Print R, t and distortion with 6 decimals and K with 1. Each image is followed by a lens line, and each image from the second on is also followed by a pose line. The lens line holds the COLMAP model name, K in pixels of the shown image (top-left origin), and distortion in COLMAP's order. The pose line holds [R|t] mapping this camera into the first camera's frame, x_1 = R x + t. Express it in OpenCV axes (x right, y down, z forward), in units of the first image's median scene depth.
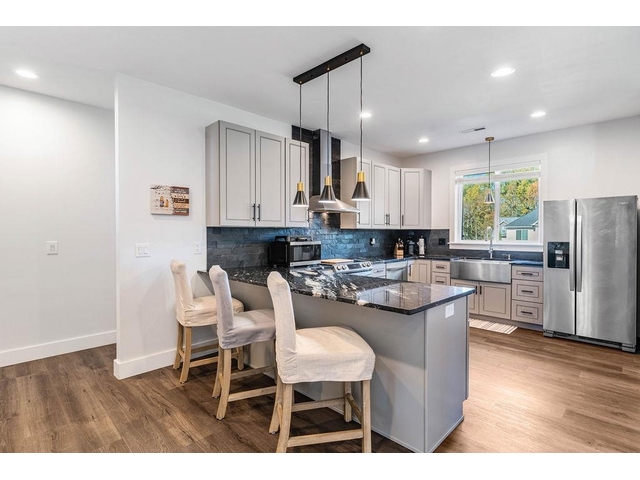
lens RADIAL K [[325.0, 0, 322.6], [0, 325.0, 236.3], [0, 0, 1]] dist [-0.005186, 0.000242]
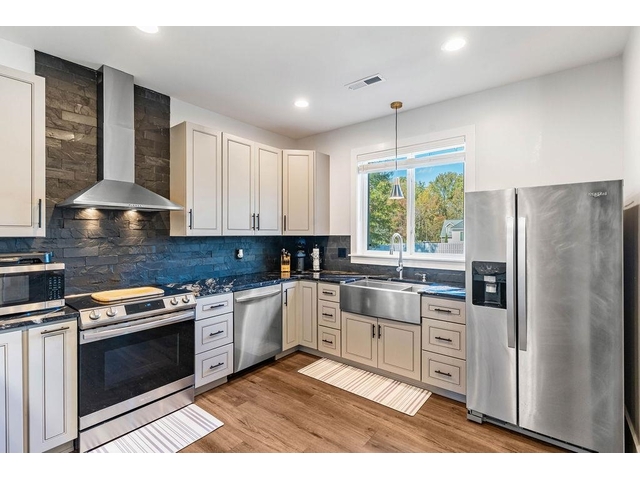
lens RADIAL K [[307.2, 0, 321.8], [0, 307.2, 232.0], [0, 0, 1]] dist [0.000764, -0.000364]
pose [[0.994064, 0.000609, 0.108797, 0.304322], [0.001163, 0.999868, -0.016223, -0.022895], [-0.108793, 0.016253, 0.993932, 0.397880]]
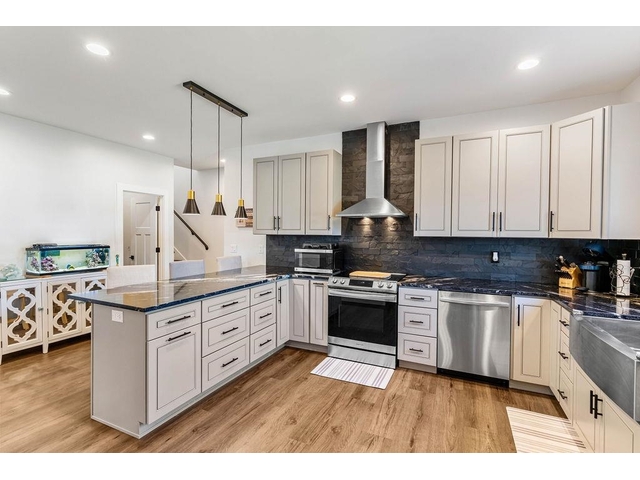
lens RADIAL K [[307.2, 0, 322.6], [0, 307.2, 238.7], [0, 0, 1]] dist [0.000764, -0.000364]
pose [[0.323657, 0.018656, -0.945991, 0.718164], [-0.019348, 0.999727, 0.013097, -0.024645], [0.945977, 0.014064, 0.323929, 0.588883]]
